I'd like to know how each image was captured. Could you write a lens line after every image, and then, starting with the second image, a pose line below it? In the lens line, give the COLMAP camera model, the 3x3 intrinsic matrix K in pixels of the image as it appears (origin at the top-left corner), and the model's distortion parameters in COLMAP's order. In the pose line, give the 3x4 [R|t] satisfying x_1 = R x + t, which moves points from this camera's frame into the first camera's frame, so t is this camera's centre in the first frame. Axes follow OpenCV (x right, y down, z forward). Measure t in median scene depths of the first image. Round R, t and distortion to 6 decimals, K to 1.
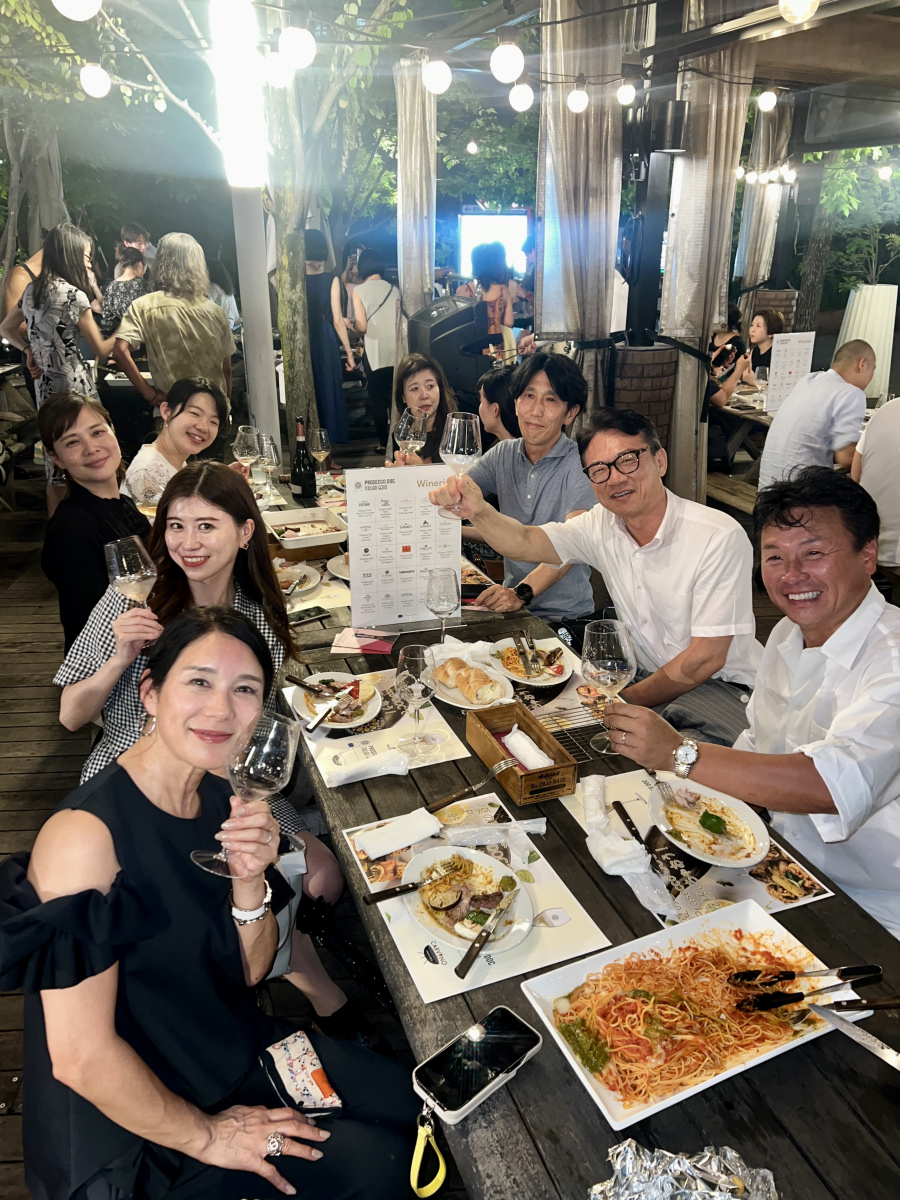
lens RADIAL K [[905.1, 0, 450.8], [0, 905.1, 602.6], [0, 0, 1]] dist [0.010731, -0.022828]
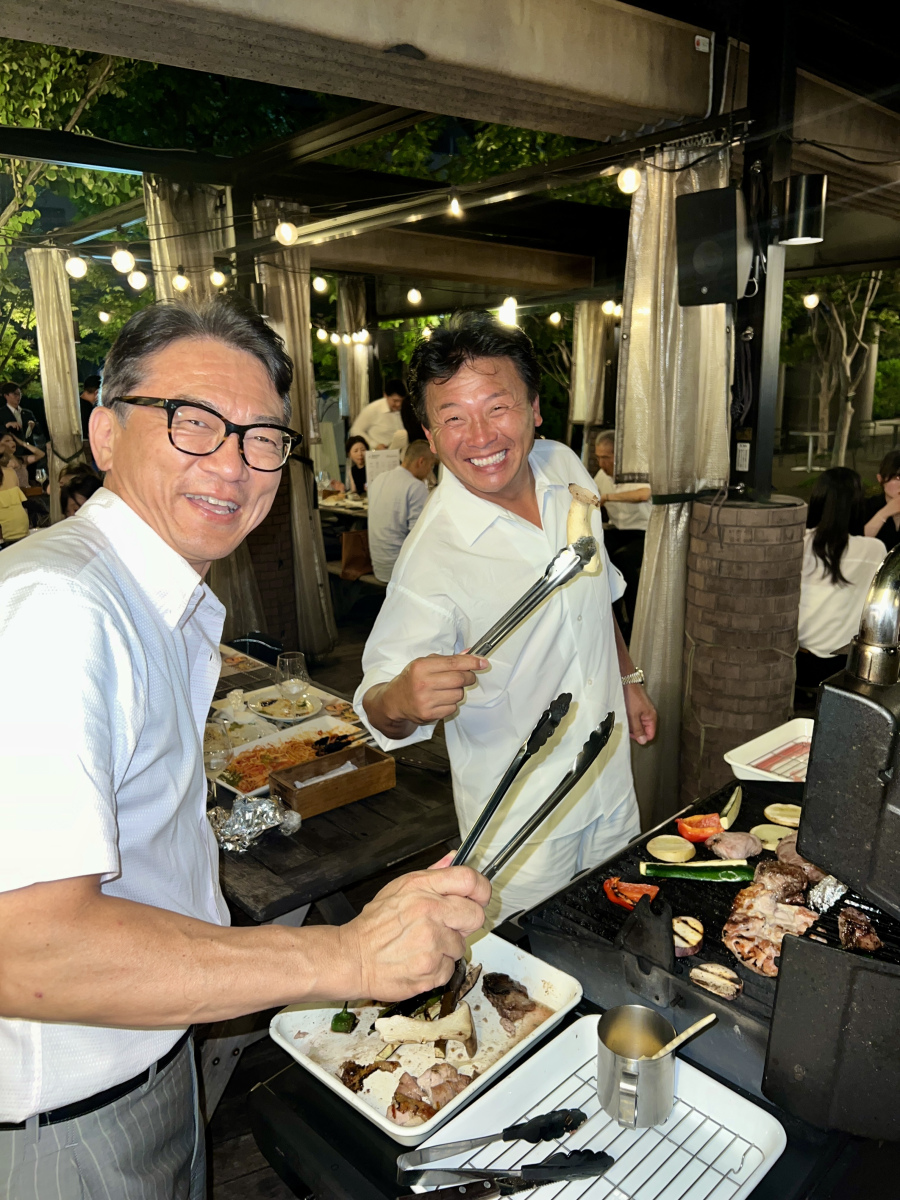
lens RADIAL K [[905.1, 0, 445.5], [0, 905.1, 597.4], [0, 0, 1]] dist [0.010731, -0.022828]
pose [[0.932923, -0.105530, 0.344264, -0.007168], [0.162165, 0.976777, -0.140032, 0.108412], [-0.321492, 0.186467, 0.928371, -0.201506]]
